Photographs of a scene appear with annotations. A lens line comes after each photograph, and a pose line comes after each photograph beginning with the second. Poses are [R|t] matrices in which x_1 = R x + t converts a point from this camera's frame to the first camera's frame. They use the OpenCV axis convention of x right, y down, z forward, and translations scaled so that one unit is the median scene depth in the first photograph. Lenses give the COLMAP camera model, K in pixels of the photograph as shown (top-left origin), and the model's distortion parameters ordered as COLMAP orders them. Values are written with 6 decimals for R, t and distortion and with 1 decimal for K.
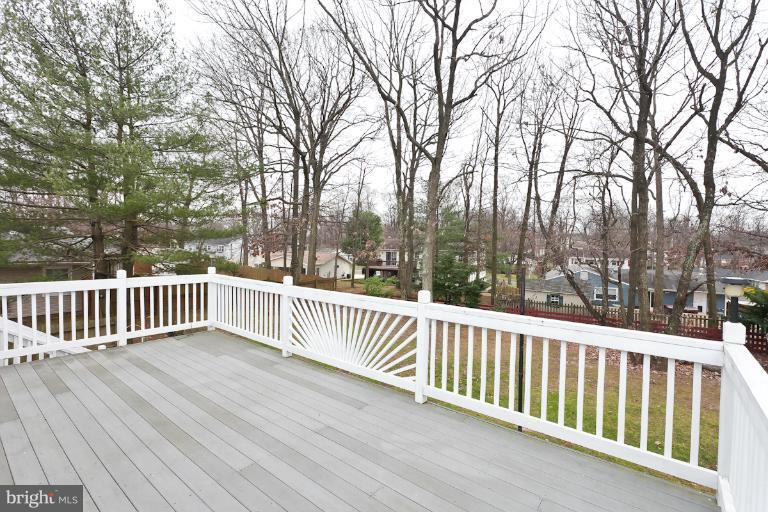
lens RADIAL K [[355.0, 0, 382.0], [0, 355.0, 256.6], [0, 0, 1]] dist [-0.000865, -0.000050]
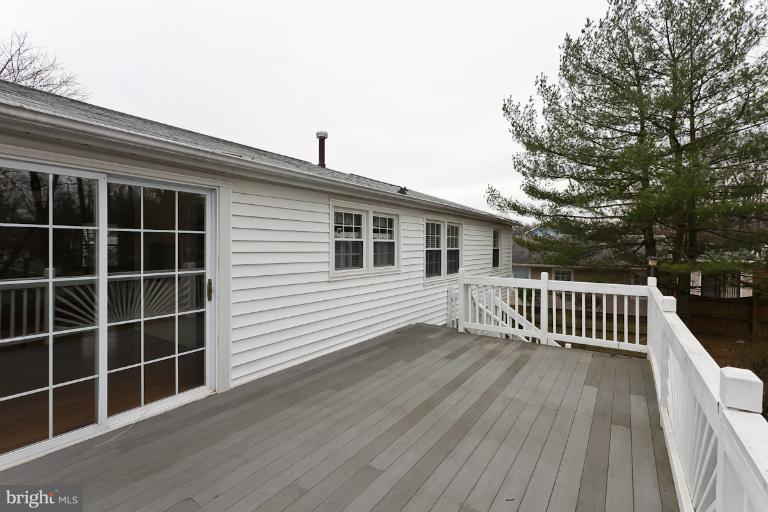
lens RADIAL K [[355.0, 0, 381.8], [0, 355.0, 251.0], [0, 0, 1]] dist [-0.000865, -0.000050]
pose [[0.080468, -0.007203, -0.996731, 0.376813], [-0.032100, 0.999436, -0.009814, 0.000769], [0.996240, 0.032785, 0.080192, 0.574311]]
